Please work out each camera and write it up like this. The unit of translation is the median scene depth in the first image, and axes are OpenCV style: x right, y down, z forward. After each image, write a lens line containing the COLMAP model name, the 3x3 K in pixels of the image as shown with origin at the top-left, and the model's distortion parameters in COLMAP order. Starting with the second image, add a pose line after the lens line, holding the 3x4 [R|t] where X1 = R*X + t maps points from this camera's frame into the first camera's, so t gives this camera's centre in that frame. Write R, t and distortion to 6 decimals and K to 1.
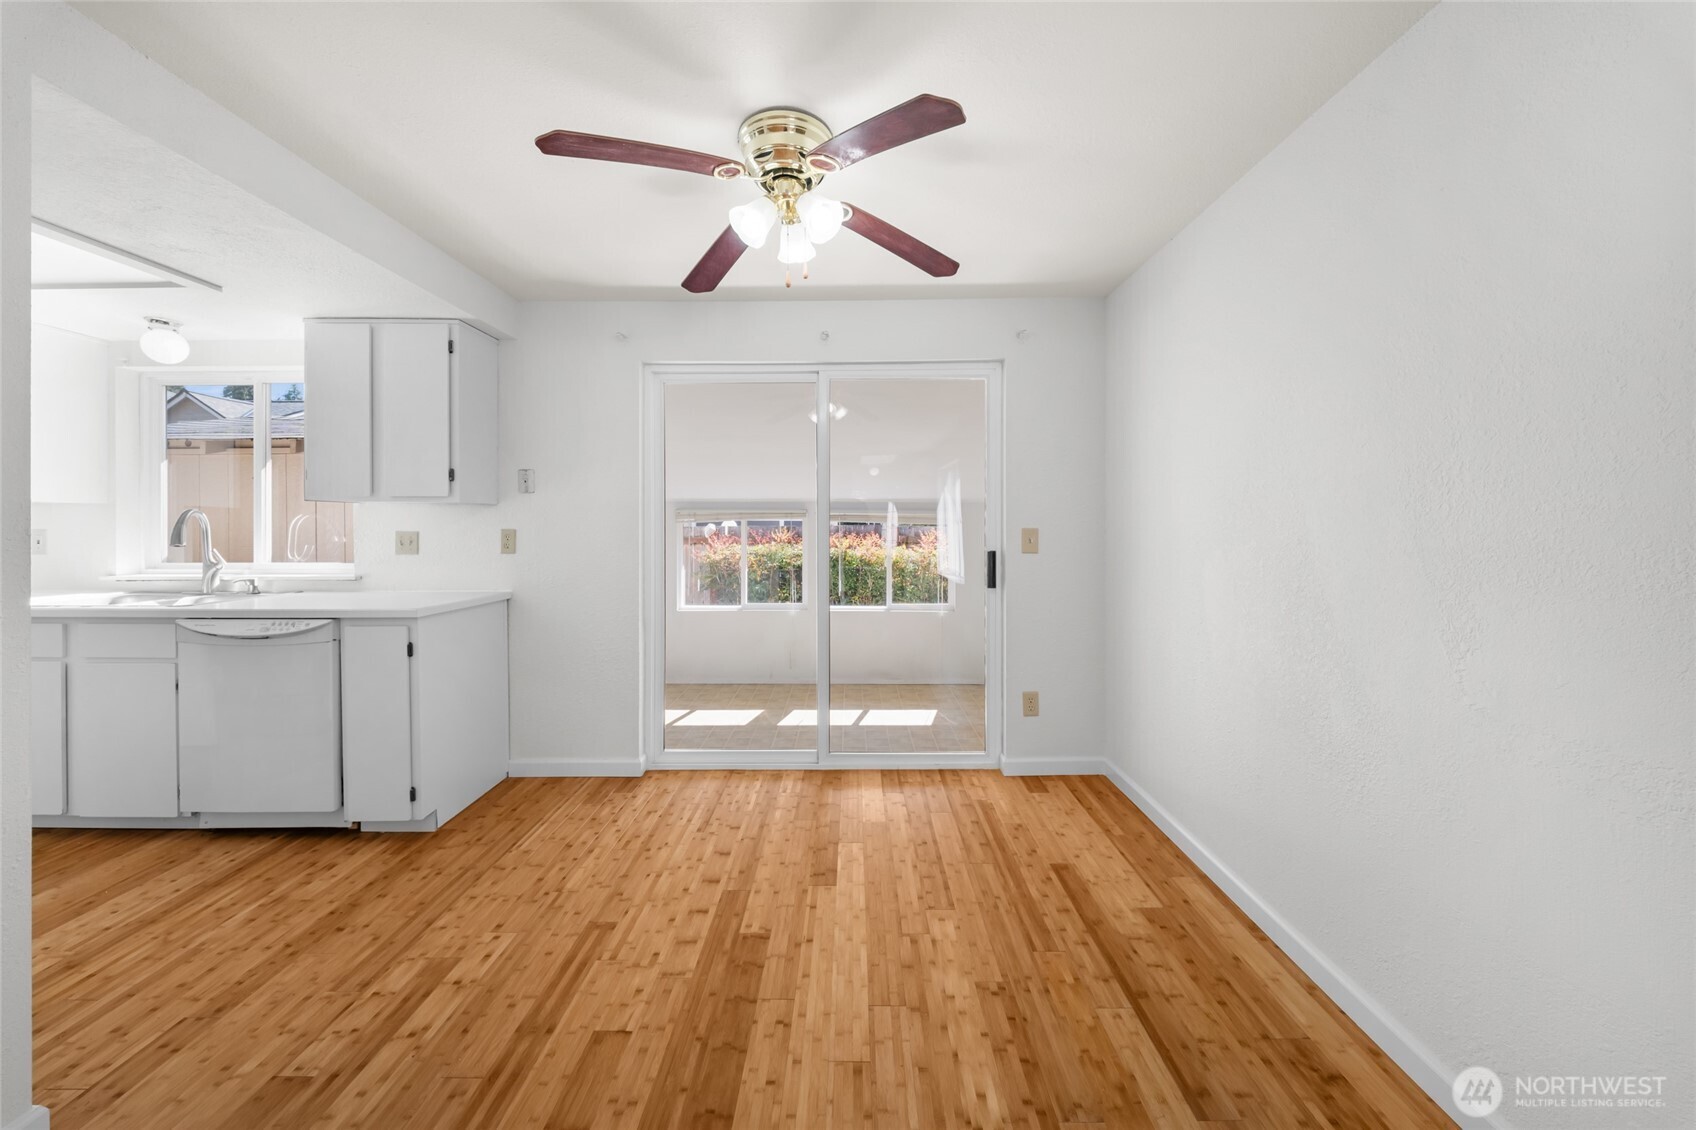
lens RADIAL K [[604.0, 0, 847.8], [0, 604.0, 522.6], [0, 0, 1]] dist [-0.007800, -0.000502]
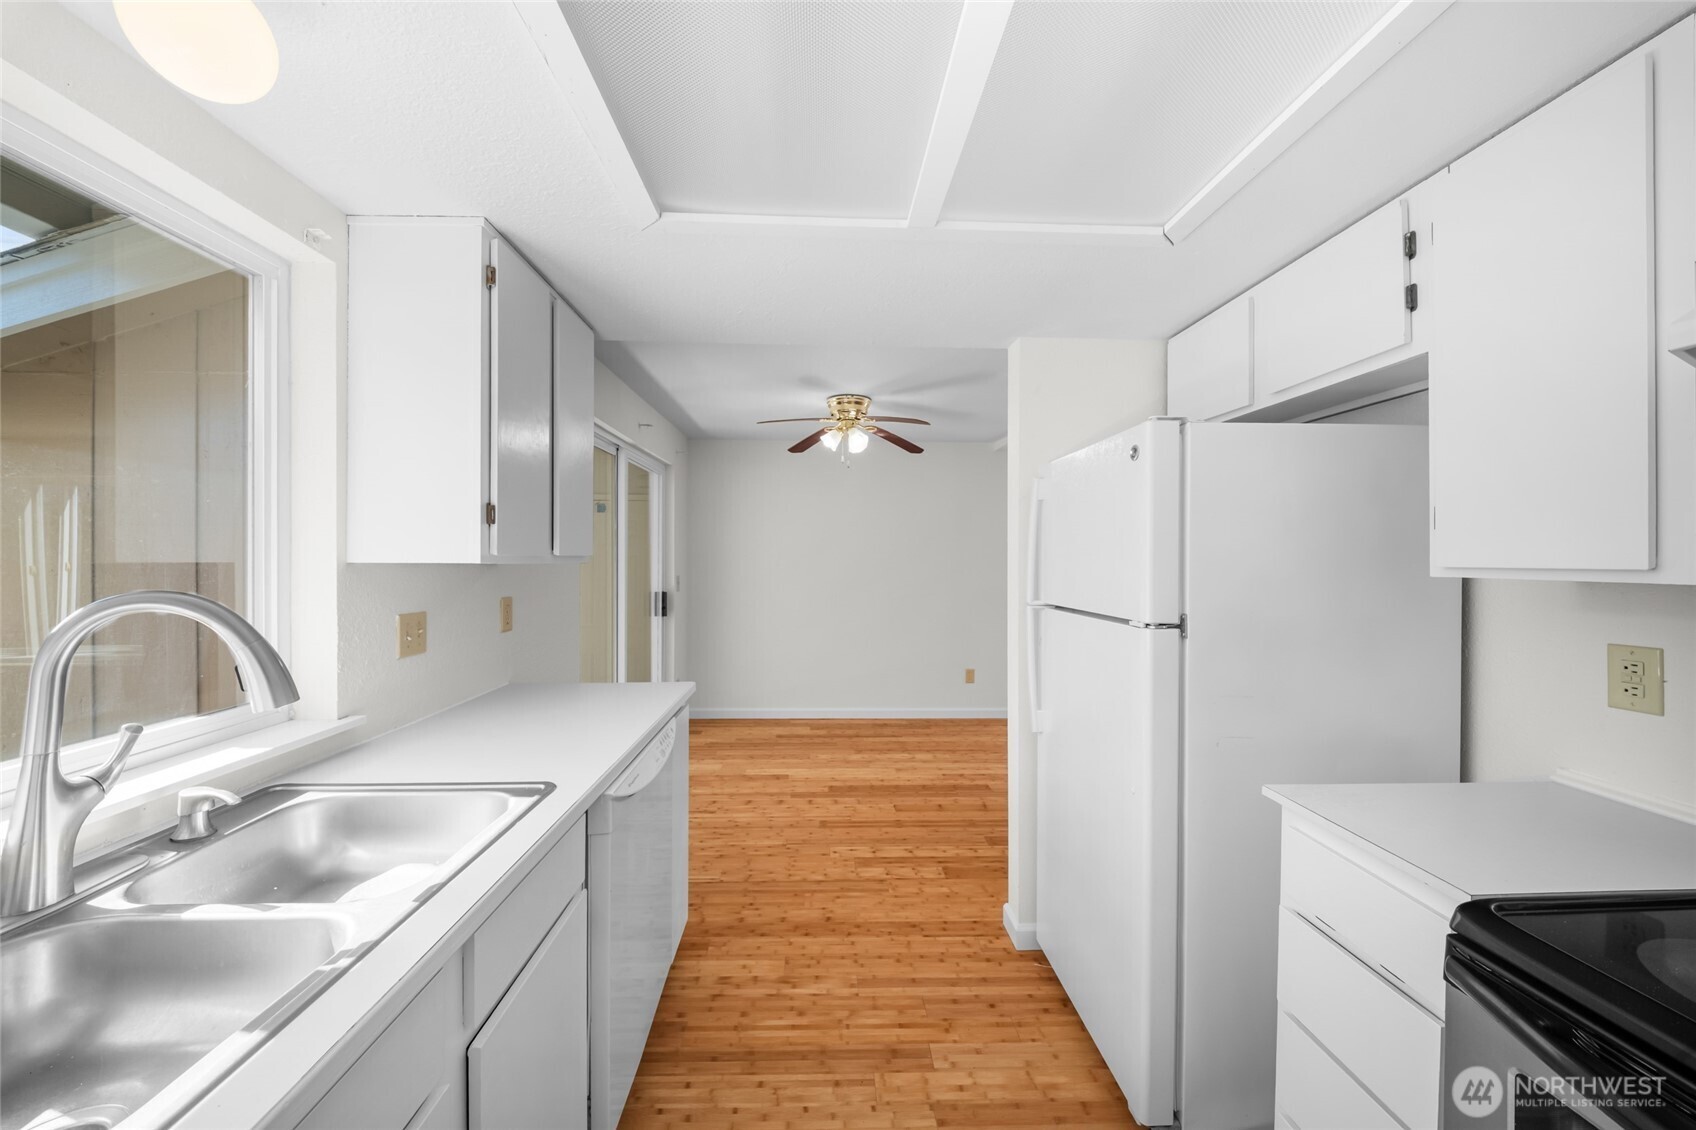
lens RADIAL K [[604.0, 0, 844.3], [0, 604.0, 557.4], [0, 0, 1]] dist [-0.007800, -0.000502]
pose [[-0.031305, 0.000011, 0.999510, -1.954534], [0.004767, 0.999989, 0.000138, -0.050263], [-0.999499, 0.004769, -0.031304, 0.945879]]
